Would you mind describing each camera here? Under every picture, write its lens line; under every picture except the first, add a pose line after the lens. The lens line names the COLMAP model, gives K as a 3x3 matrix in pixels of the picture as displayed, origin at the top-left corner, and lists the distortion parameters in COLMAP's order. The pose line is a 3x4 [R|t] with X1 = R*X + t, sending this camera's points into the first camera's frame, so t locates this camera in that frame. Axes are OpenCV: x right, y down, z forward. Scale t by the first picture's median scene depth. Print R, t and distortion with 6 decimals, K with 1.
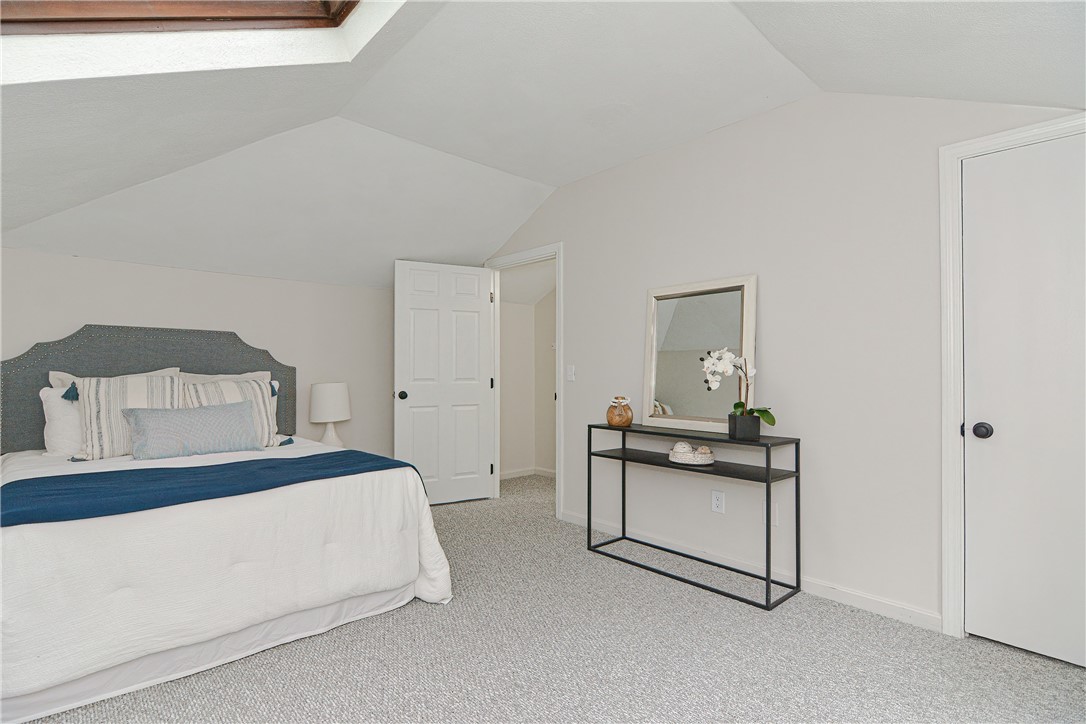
lens RADIAL K [[535.0, 0, 536.5], [0, 535.0, 363.8], [0, 0, 1]] dist [0.009109, -0.012763]
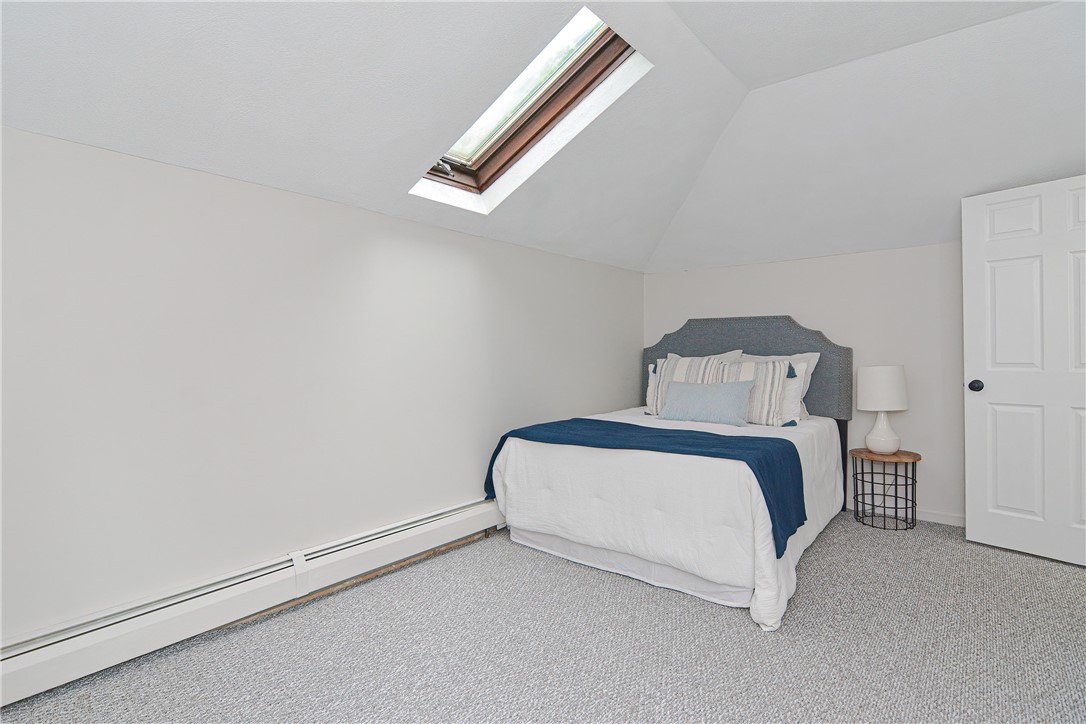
lens RADIAL K [[535.0, 0, 536.5], [0, 535.0, 363.8], [0, 0, 1]] dist [0.009109, -0.012763]
pose [[0.145548, 0.023785, -0.989065, 0.411569], [0.028092, 0.999209, 0.028163, -0.007263], [0.988952, -0.031884, 0.144765, 0.357905]]
